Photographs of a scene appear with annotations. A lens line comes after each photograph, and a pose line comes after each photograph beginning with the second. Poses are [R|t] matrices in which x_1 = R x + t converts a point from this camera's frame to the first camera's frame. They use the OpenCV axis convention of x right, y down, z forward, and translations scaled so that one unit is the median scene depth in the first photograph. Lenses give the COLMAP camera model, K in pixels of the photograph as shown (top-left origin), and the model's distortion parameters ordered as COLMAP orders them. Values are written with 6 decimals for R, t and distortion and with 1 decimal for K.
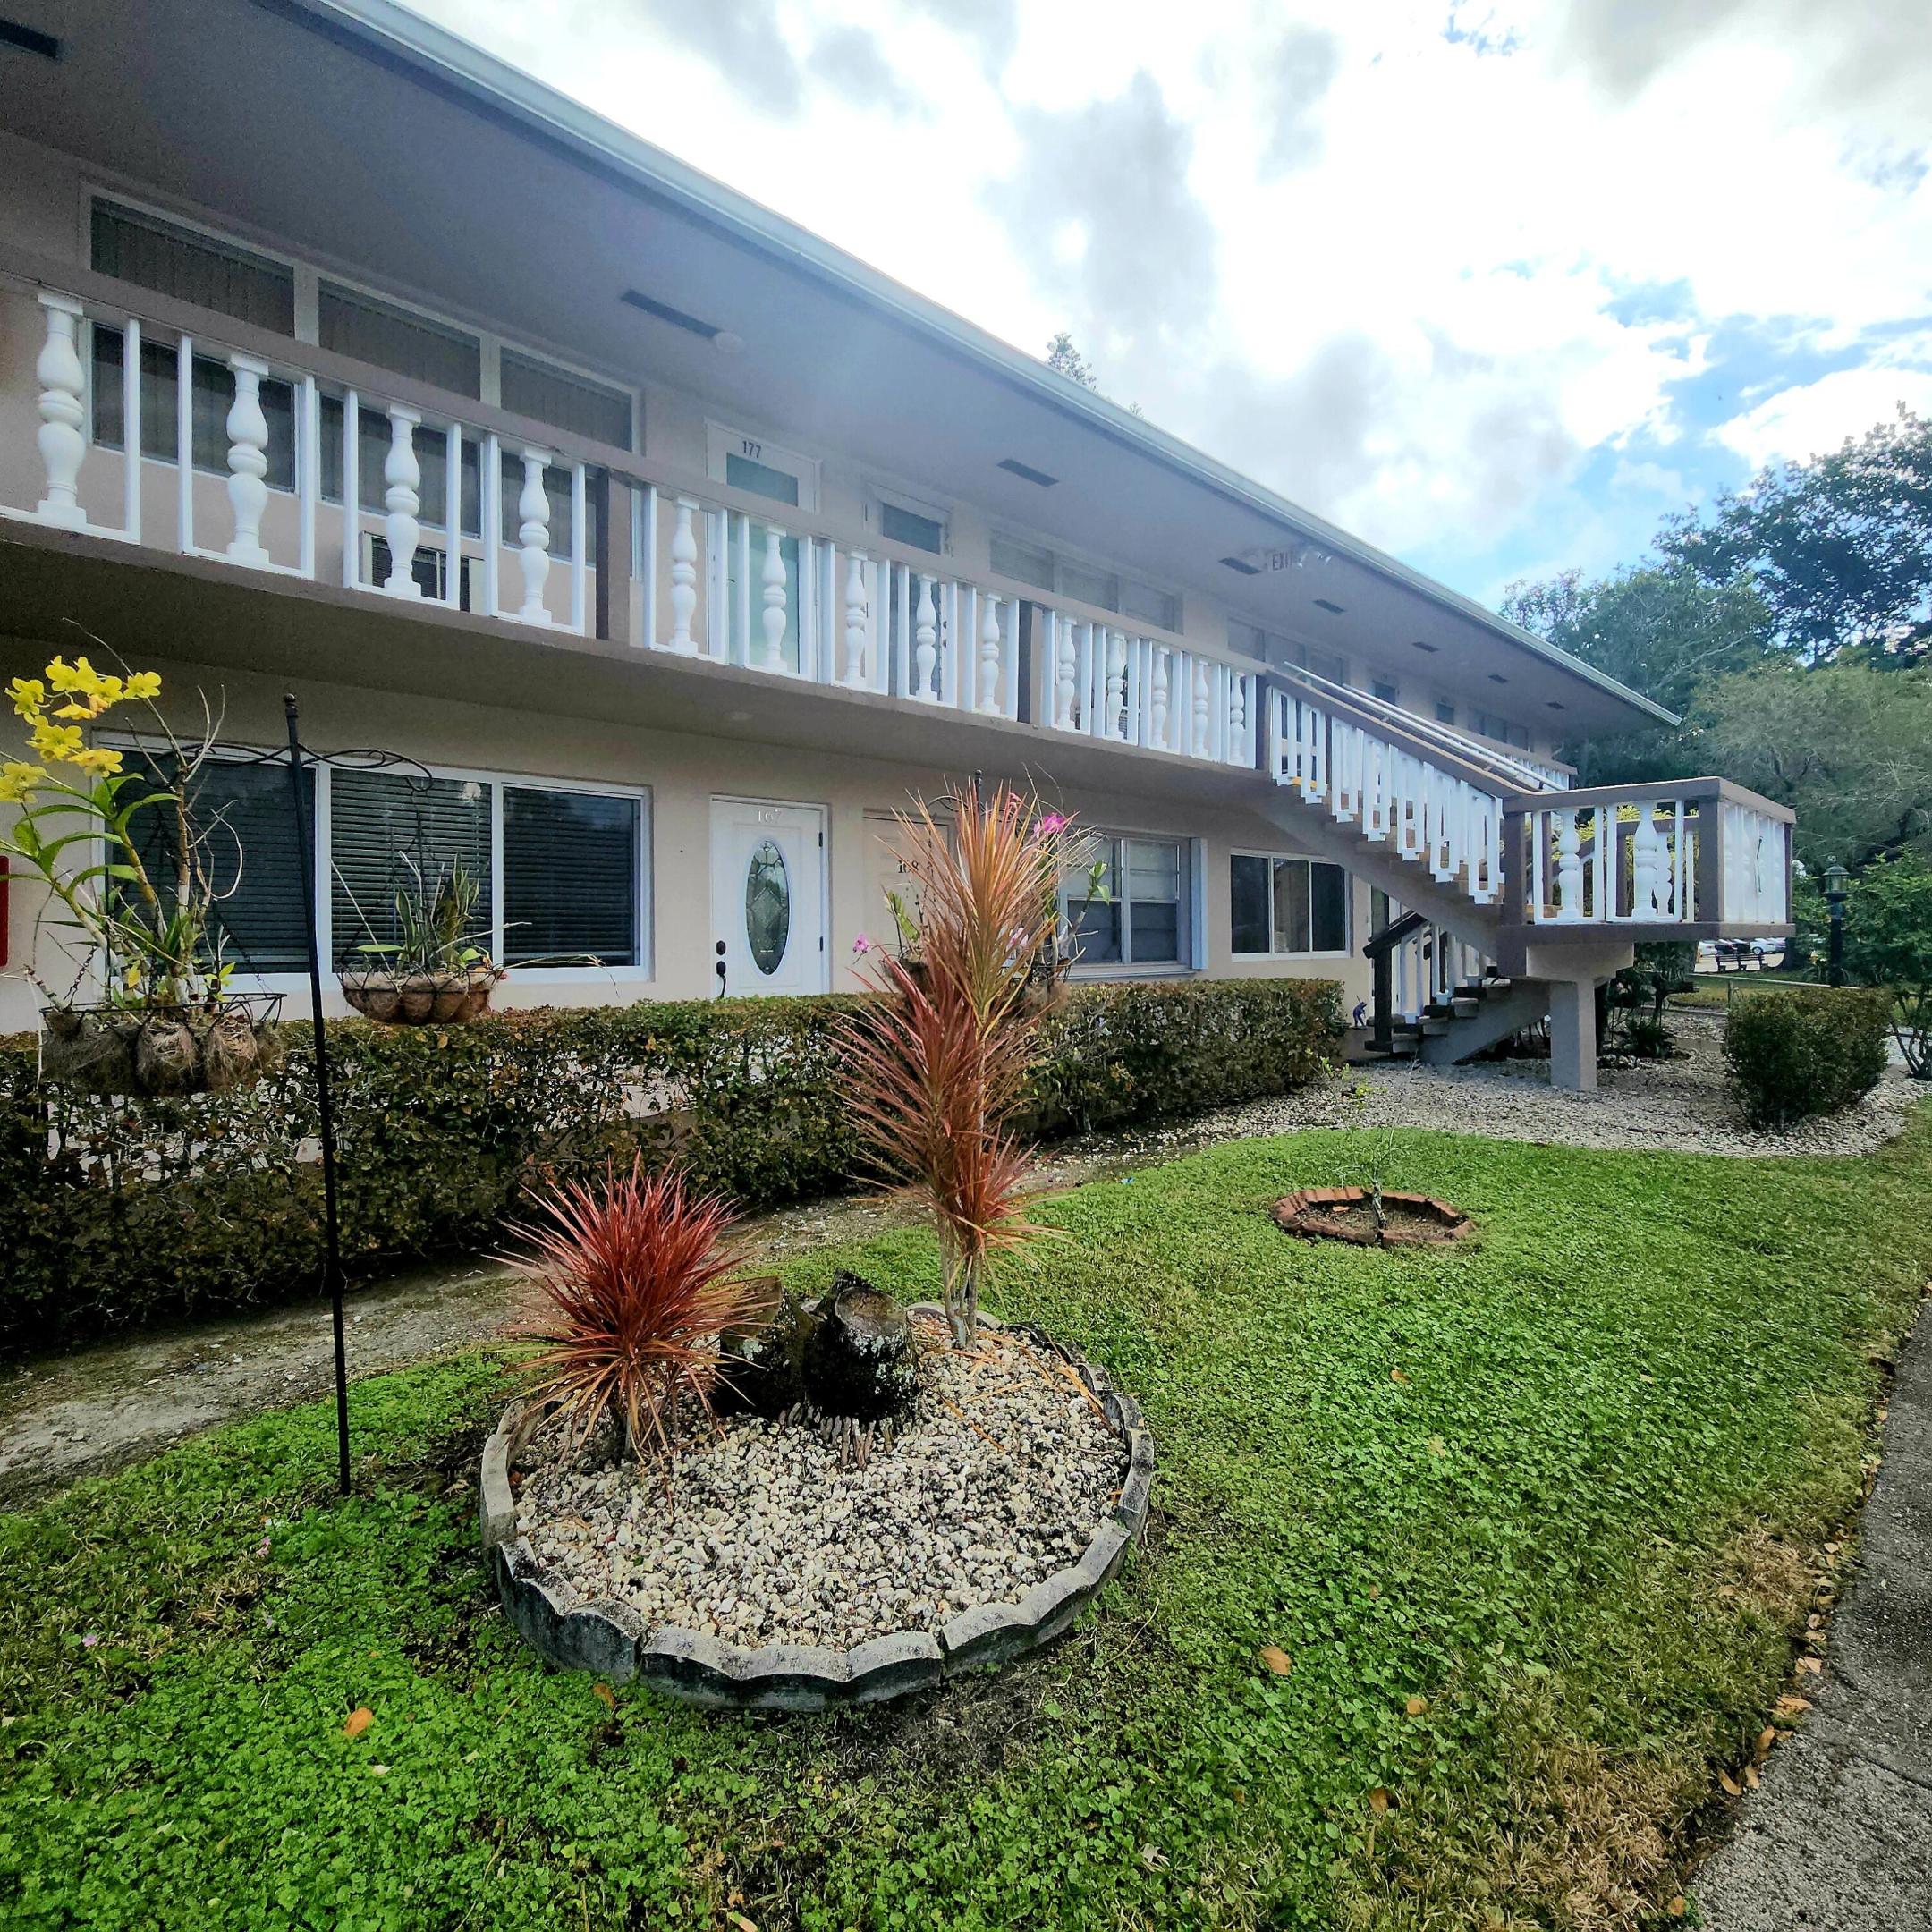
lens RADIAL K [[1075.4, 0, 957.9], [0, 1075.4, 936.6], [0, 0, 1]] dist [0.002254, 0.000933]
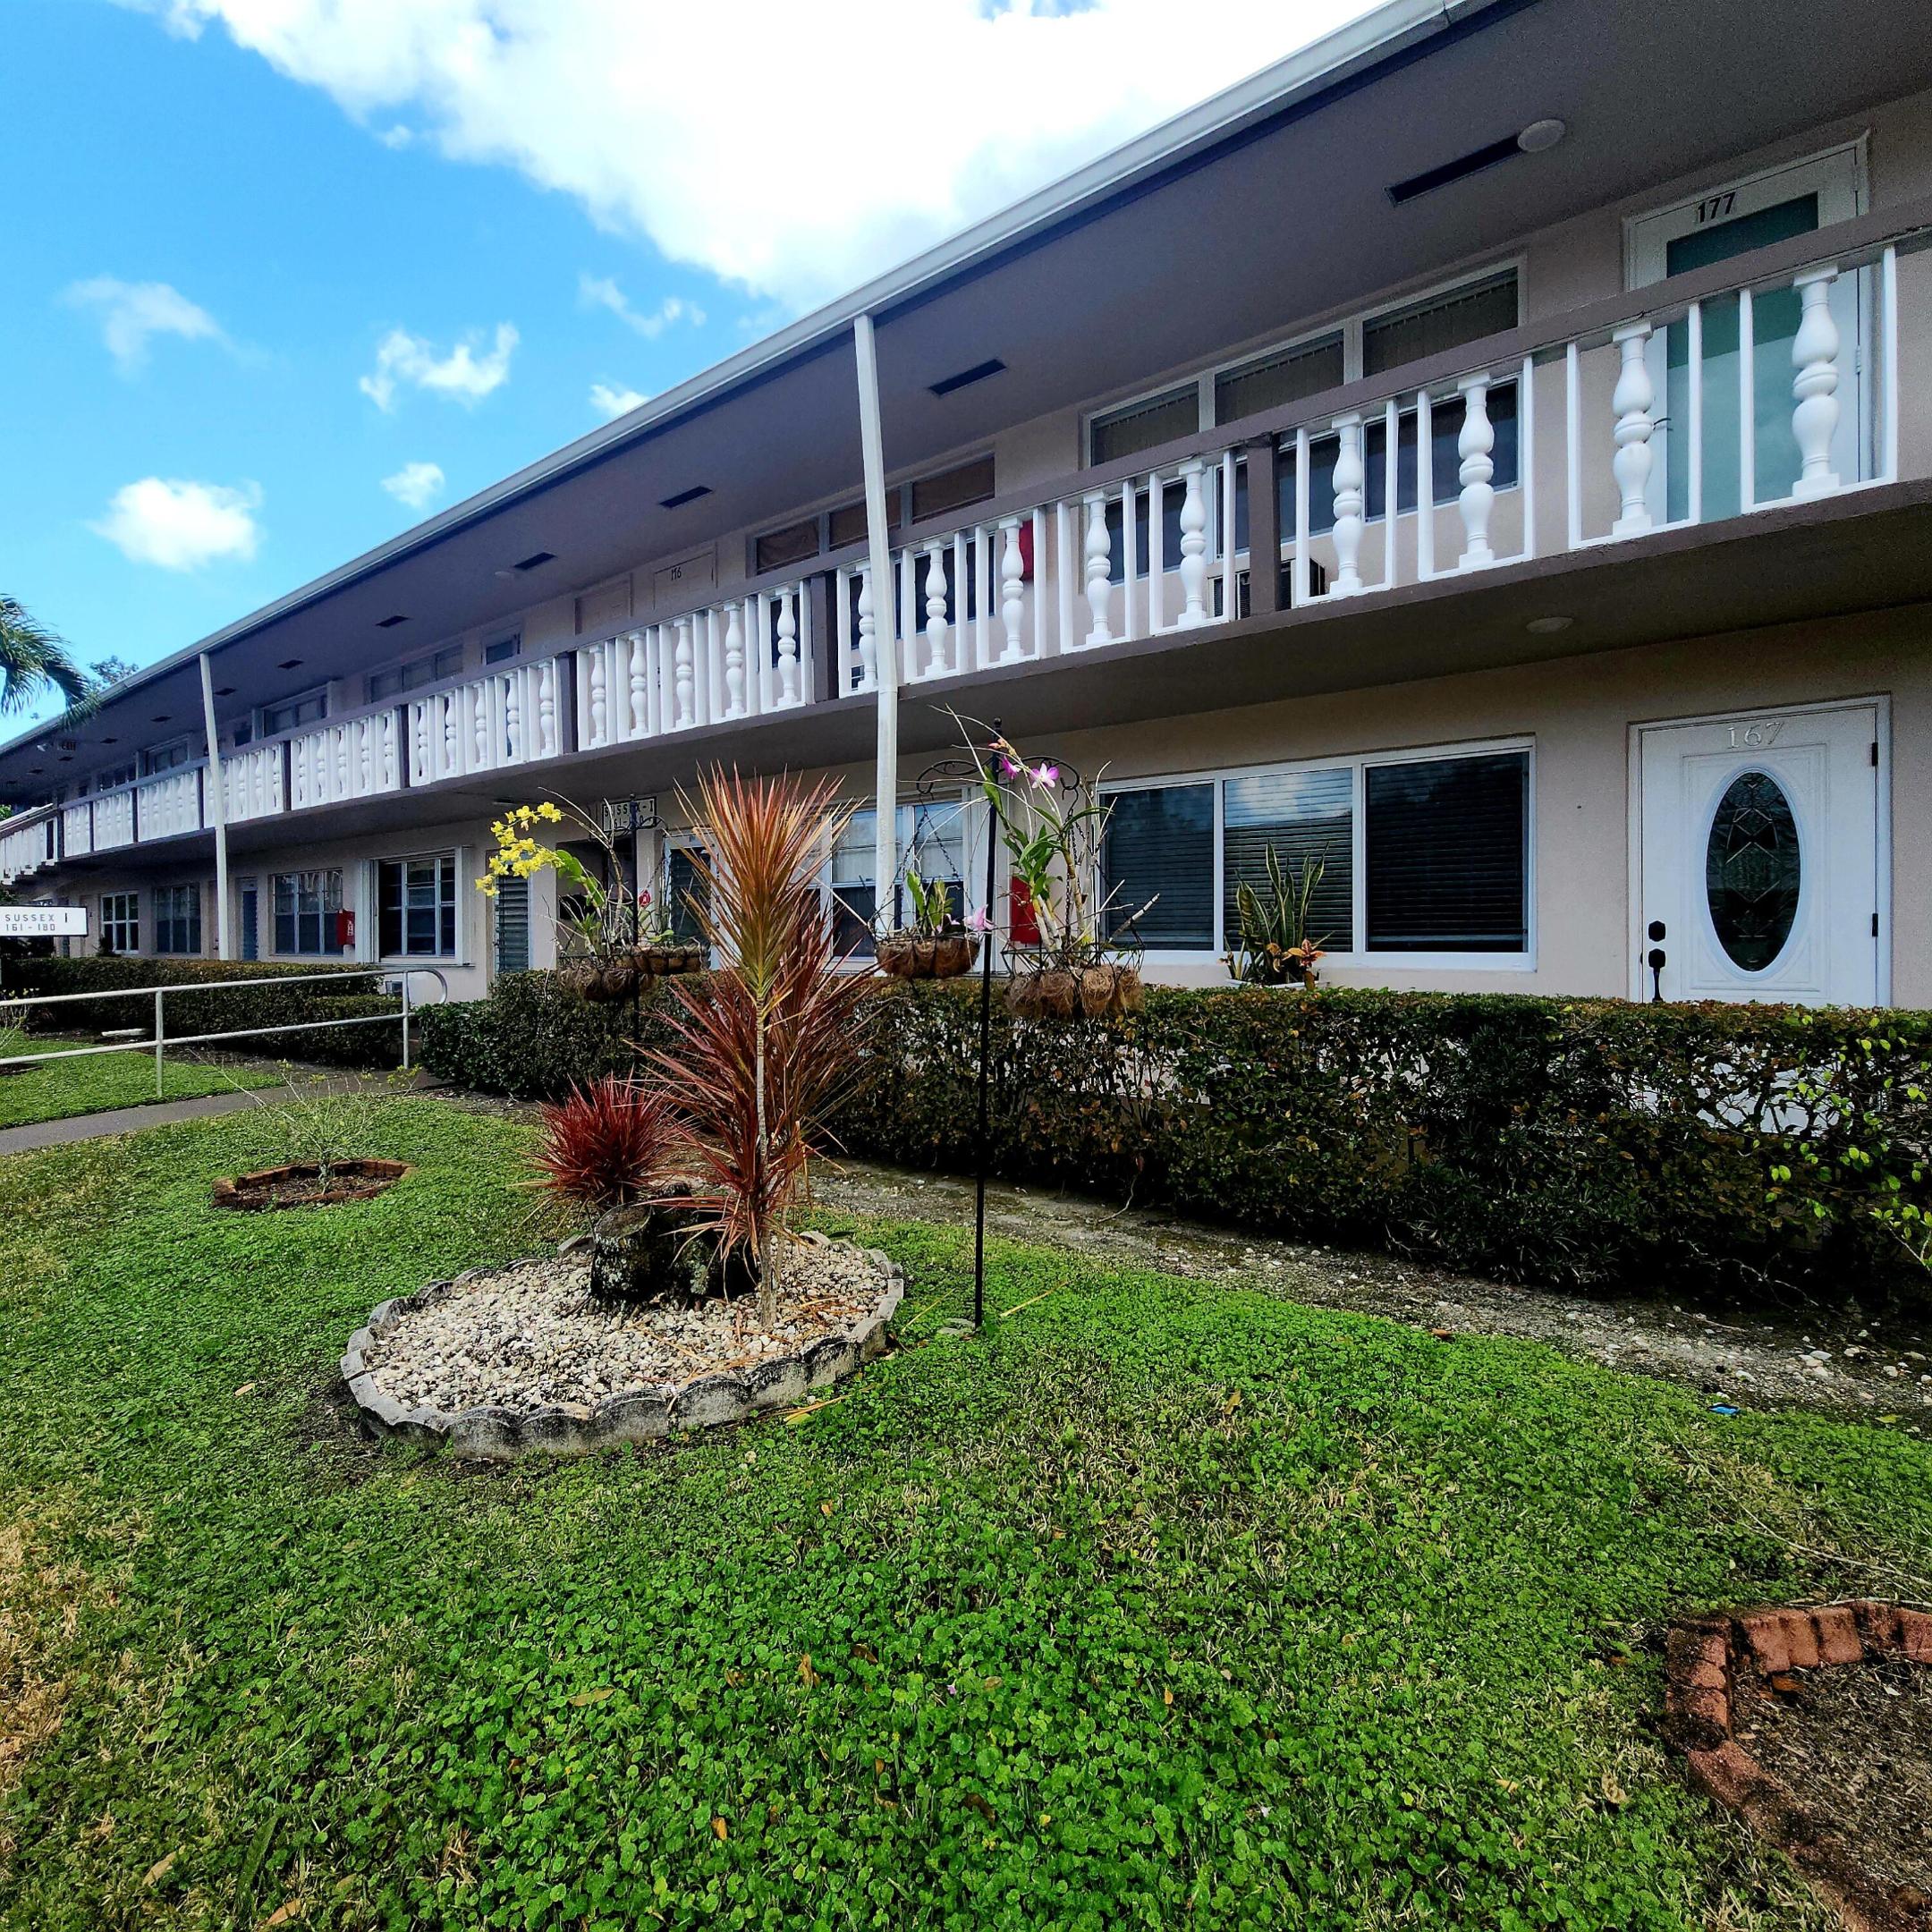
lens RADIAL K [[1075.4, 0, 957.9], [0, 1075.4, 936.6], [0, 0, 1]] dist [0.002254, 0.000933]
pose [[0.114329, 0.016028, -0.993314, 0.455283], [0.017946, 0.999673, 0.018196, -0.007506], [0.993281, -0.019907, 0.114004, 0.442132]]
